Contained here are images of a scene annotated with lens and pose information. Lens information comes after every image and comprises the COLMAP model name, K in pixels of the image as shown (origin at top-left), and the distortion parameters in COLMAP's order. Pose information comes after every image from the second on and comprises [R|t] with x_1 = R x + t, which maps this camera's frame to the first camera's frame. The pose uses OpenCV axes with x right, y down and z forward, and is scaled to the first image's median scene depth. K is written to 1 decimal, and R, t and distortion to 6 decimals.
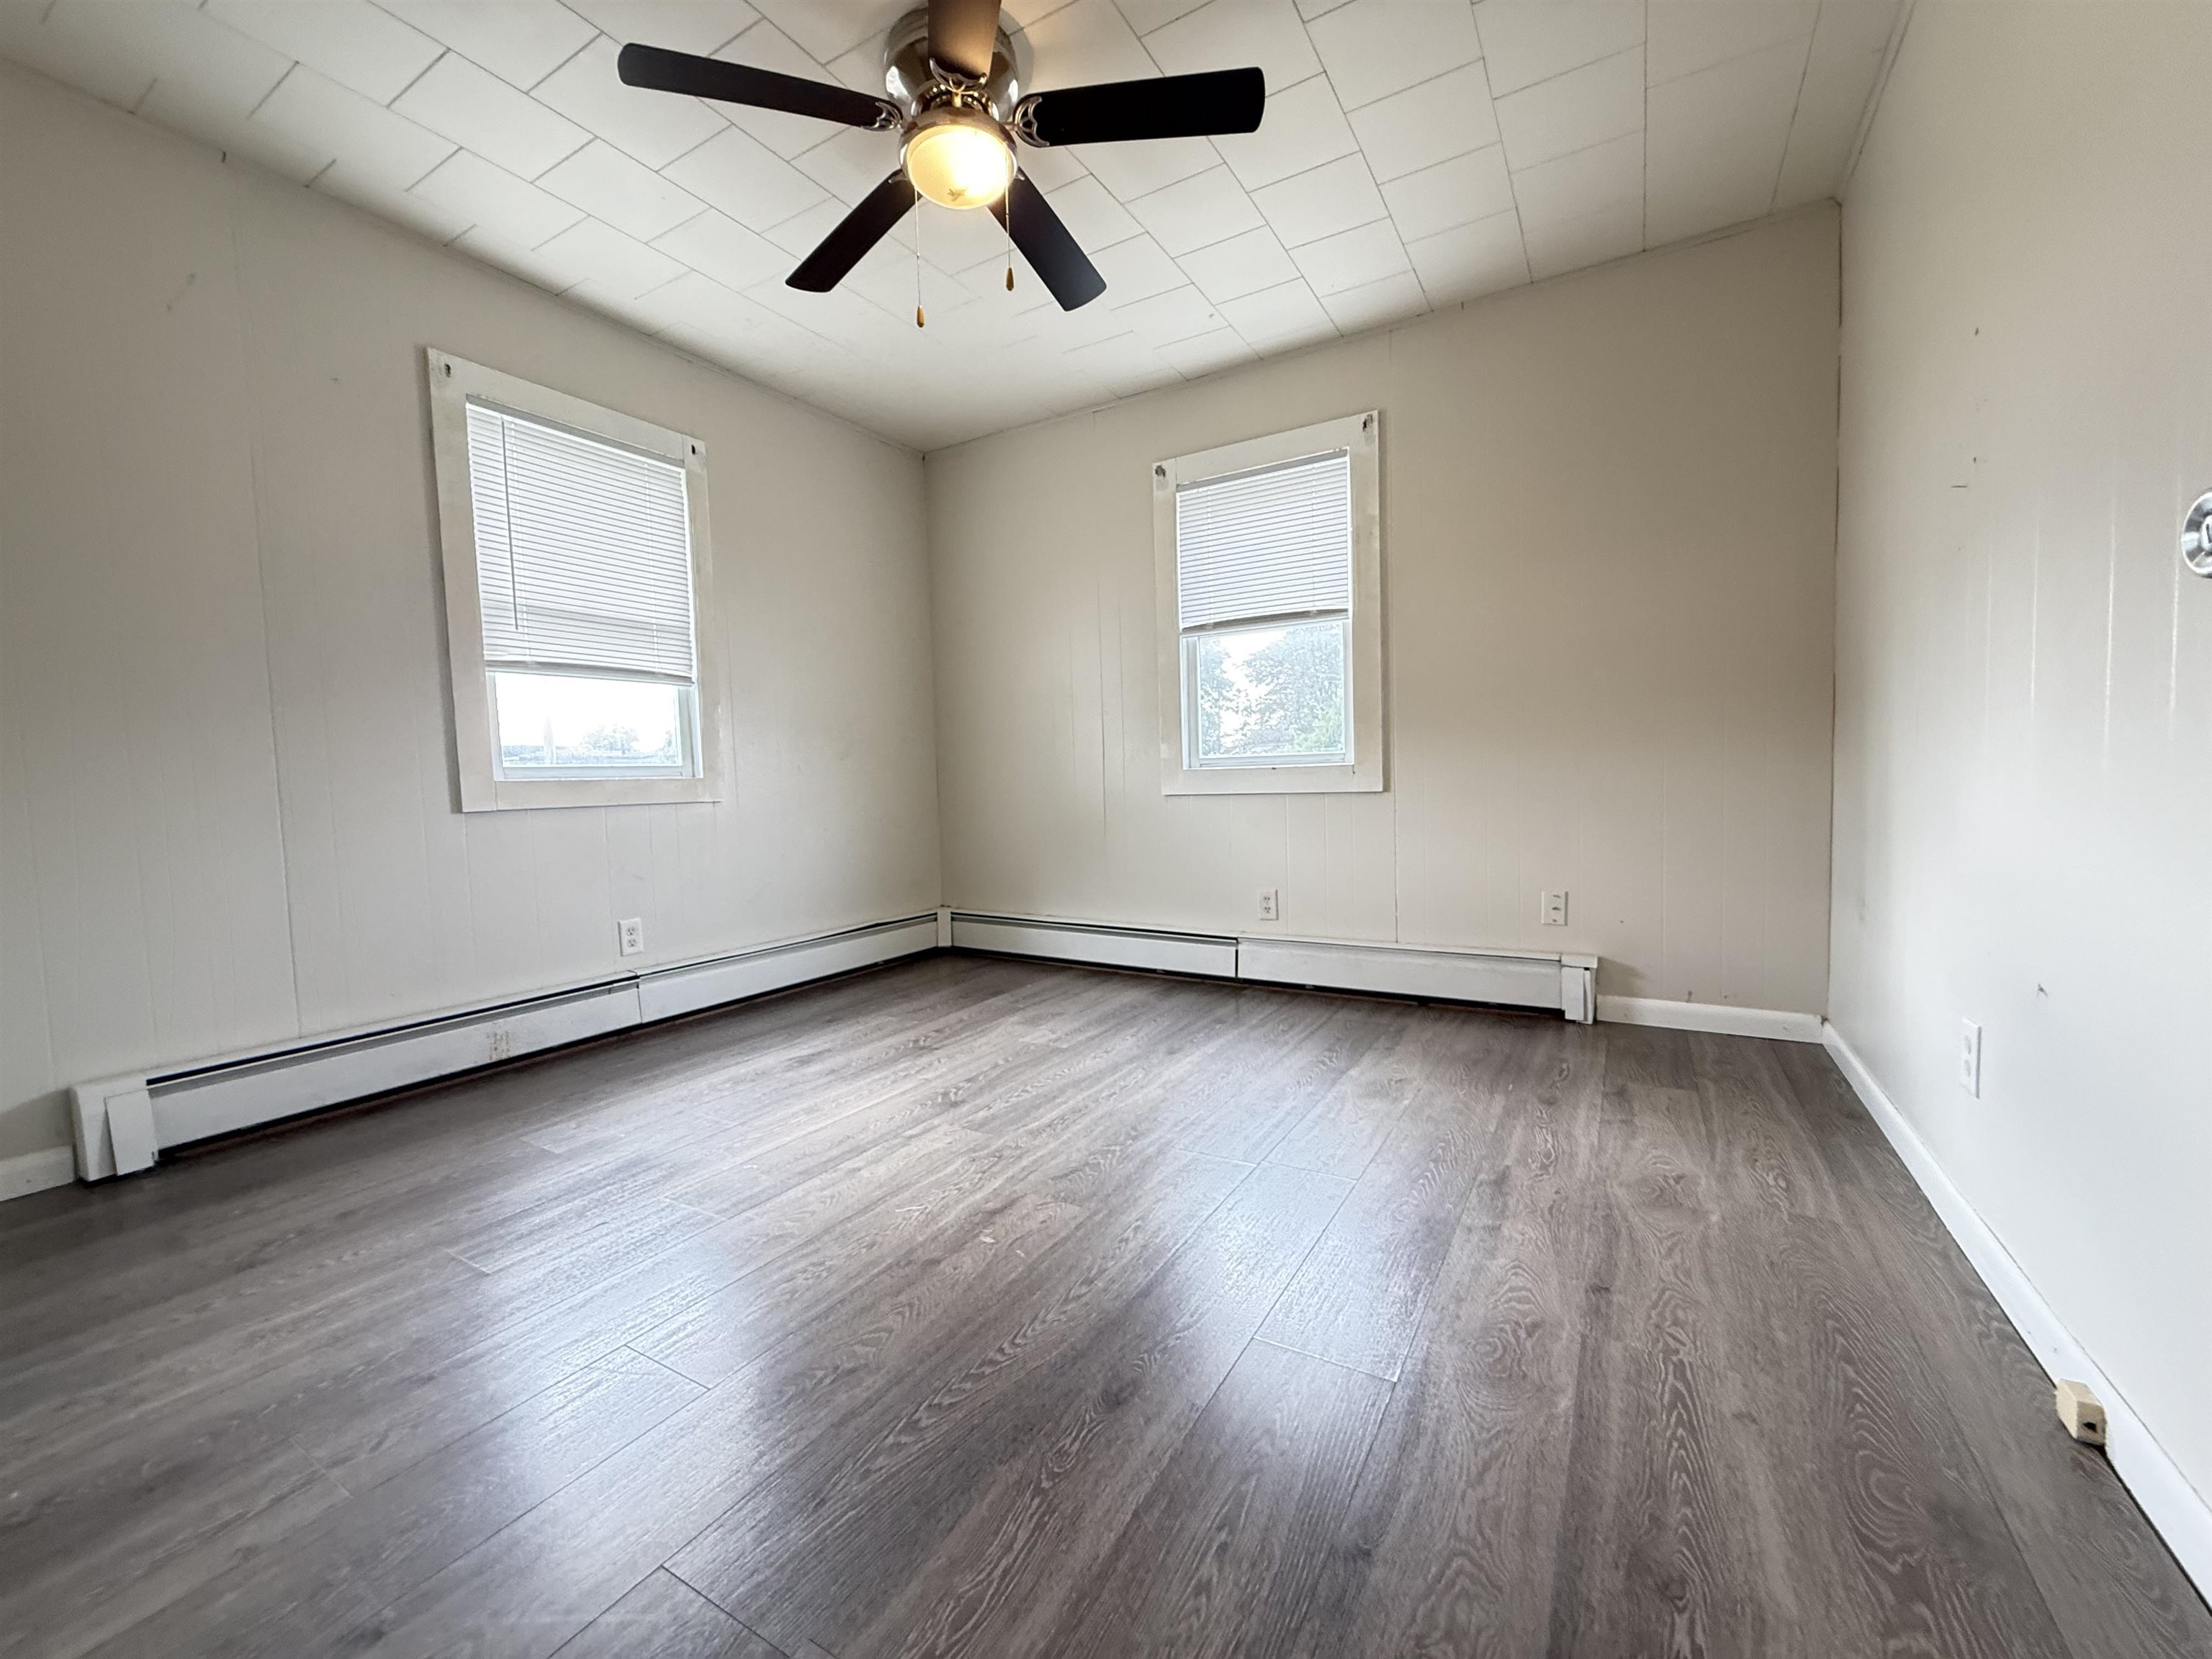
lens RADIAL K [[883.5, 0, 1100.9], [0, 883.5, 832.2], [0, 0, 1]] dist [0.000211, 0.000931]
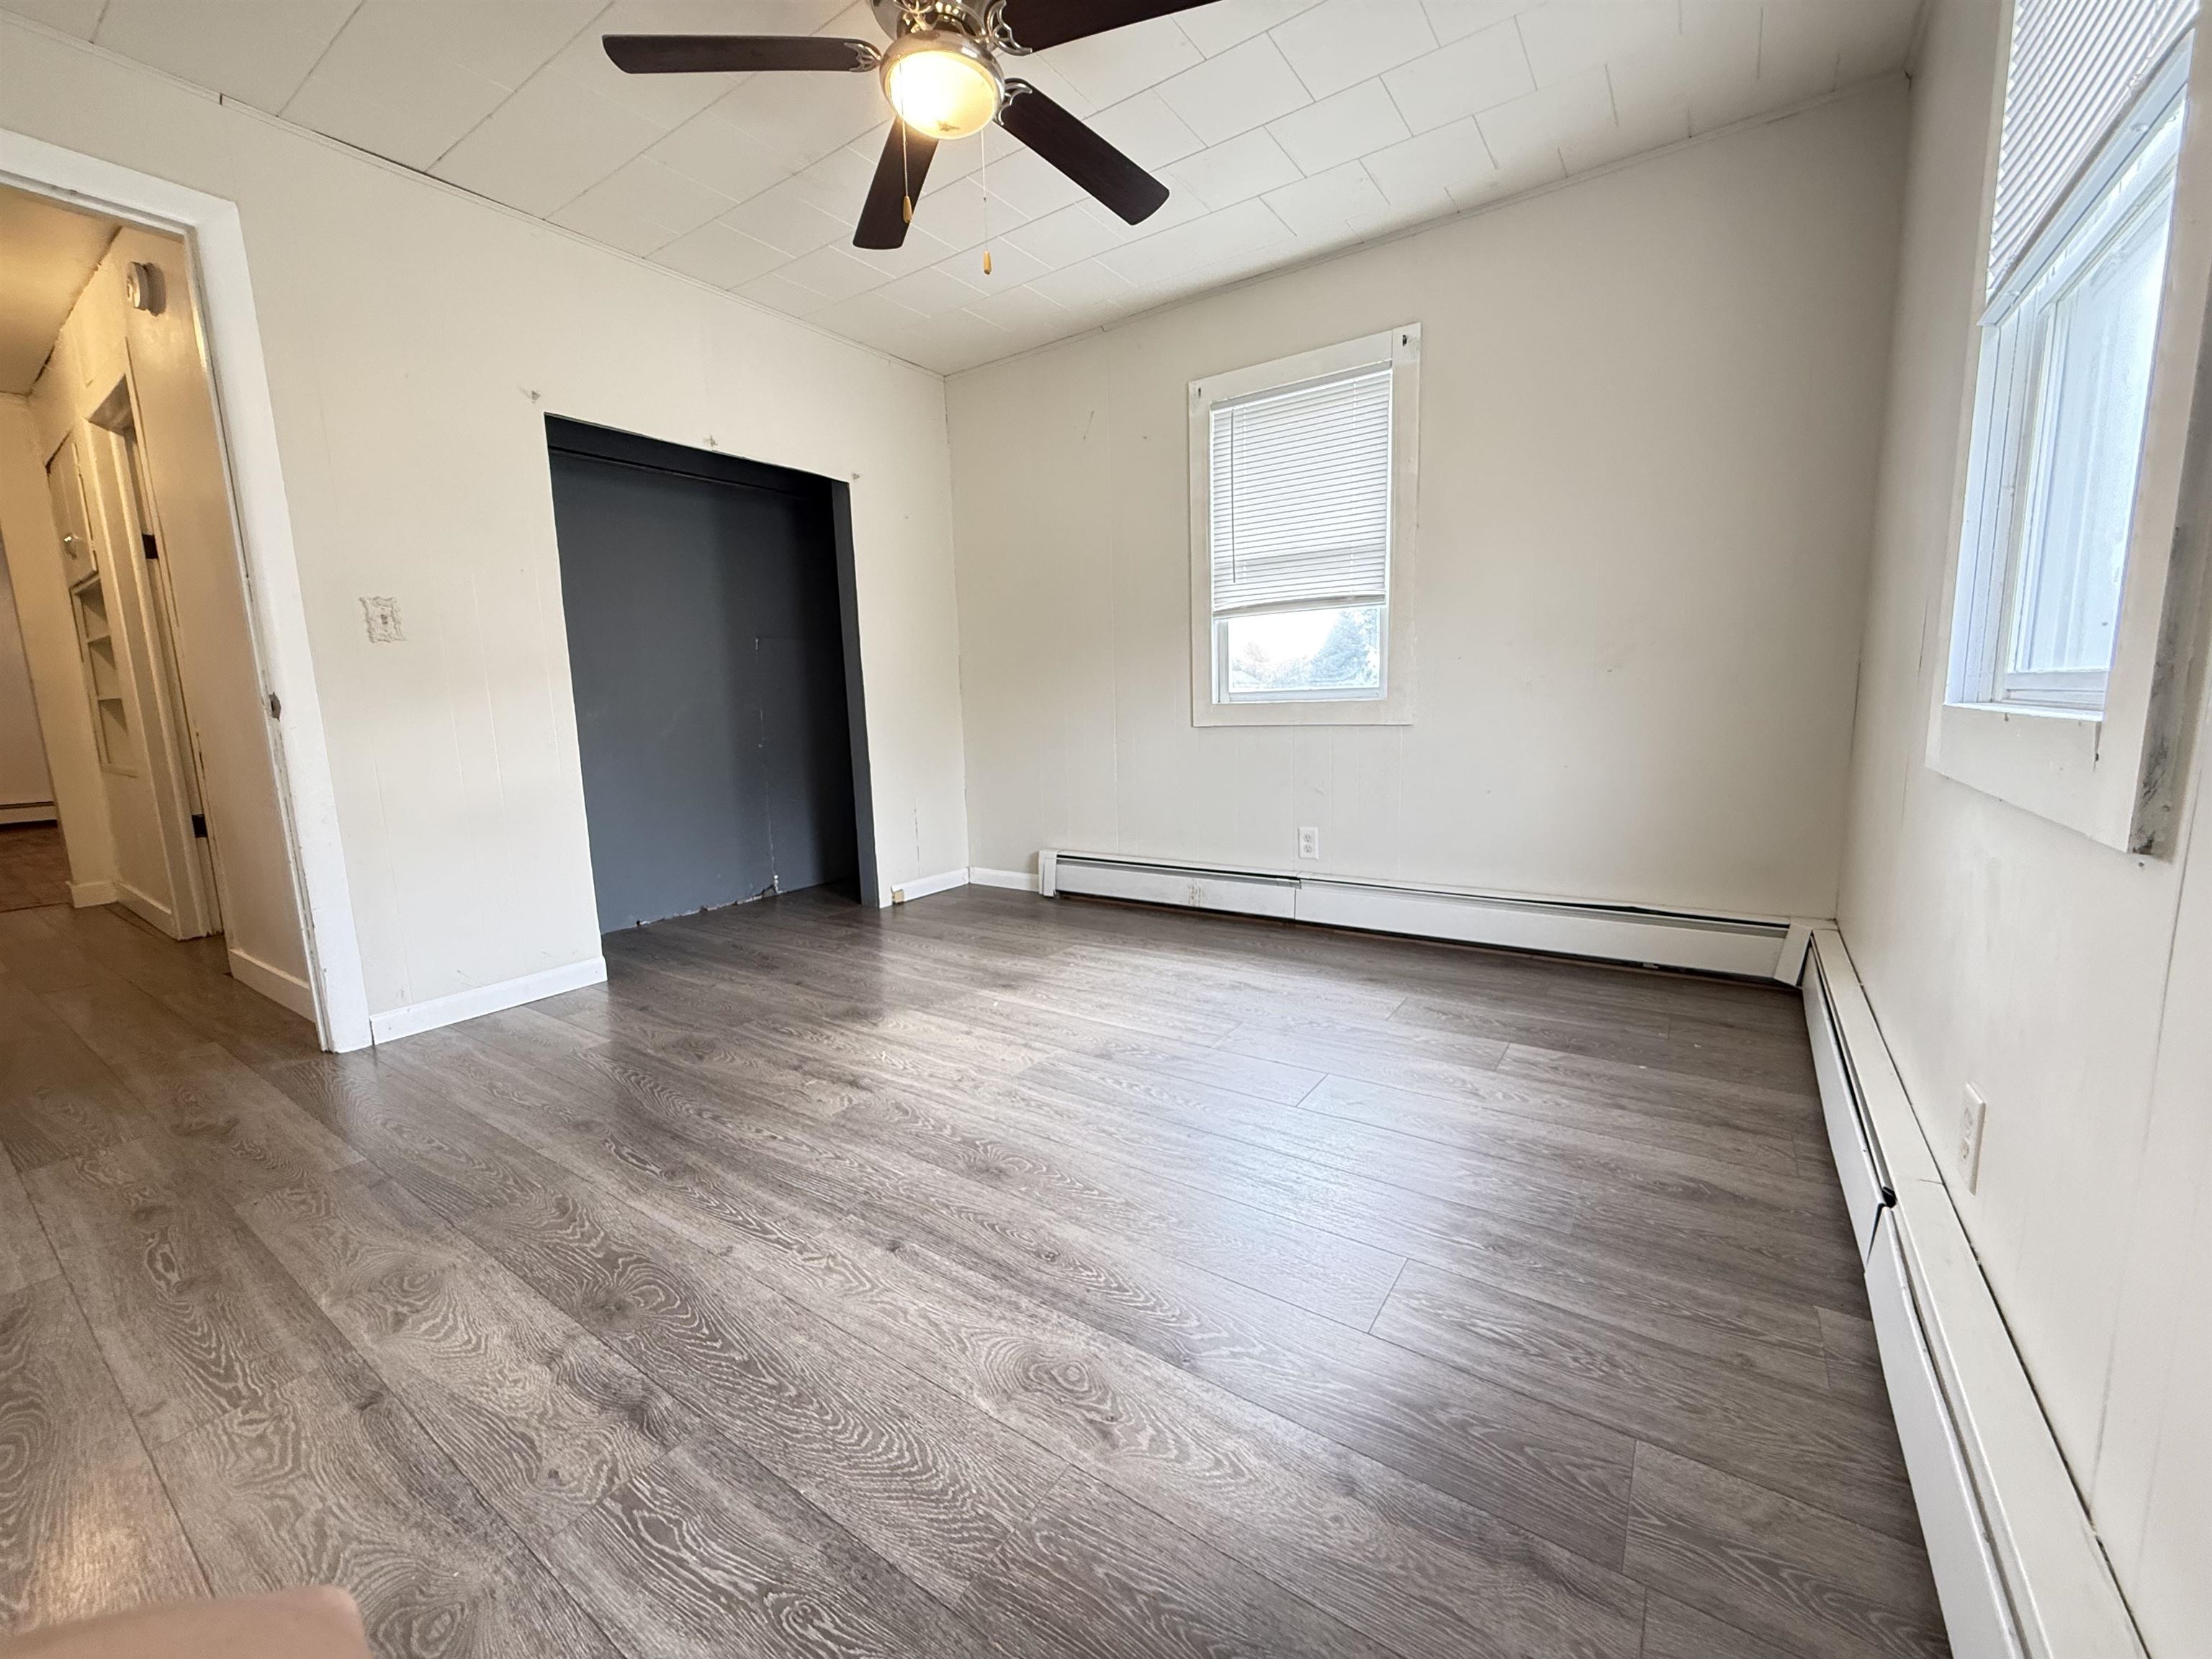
lens RADIAL K [[883.5, 0, 1104.3], [0, 883.5, 832.2], [0, 0, 1]] dist [0.000211, 0.000931]
pose [[-0.058739, 0.176821, -0.982489, 0.794472], [-0.030568, 0.983408, 0.178814, -0.120055], [0.997805, 0.040536, -0.052359, 1.087549]]
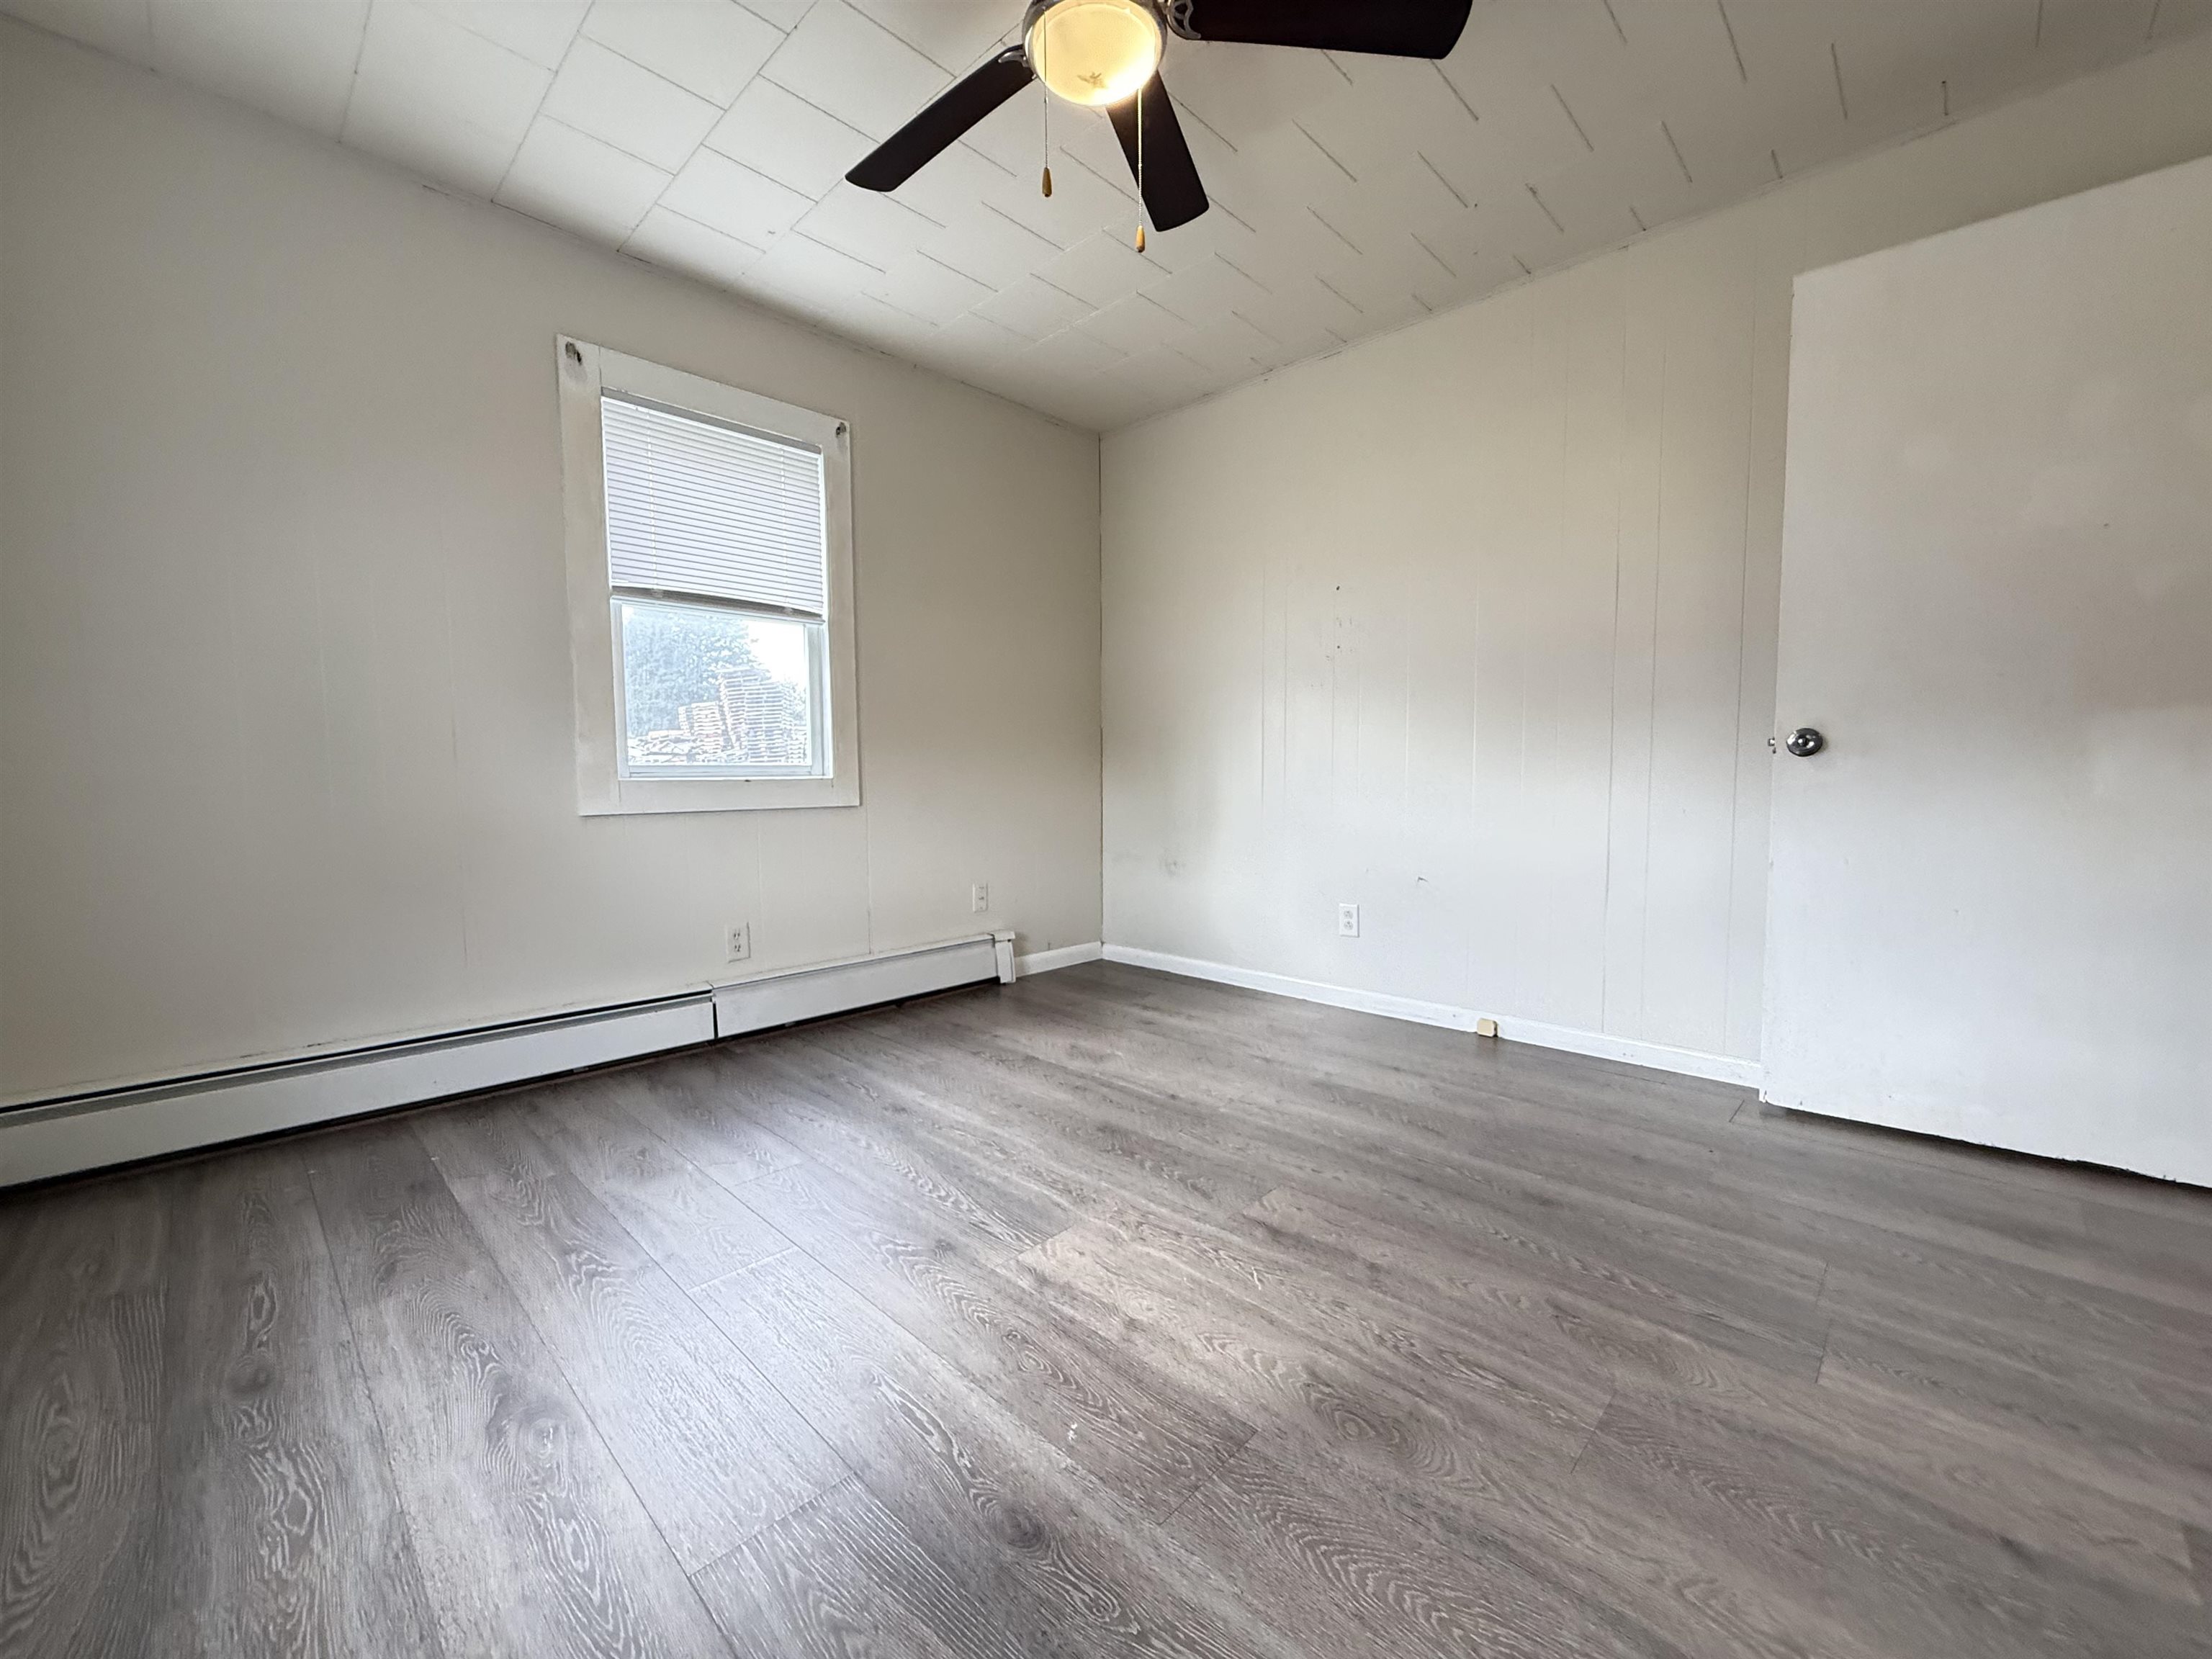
lens RADIAL K [[883.5, 0, 1105.8], [0, 883.5, 828.0], [0, 0, 1]] dist [0.000211, 0.000931]
pose [[0.225094, -0.038427, 0.973579, -0.855194], [0.057491, 0.998005, 0.026100, -0.044359], [-0.972639, 0.050097, 0.226854, 0.724262]]
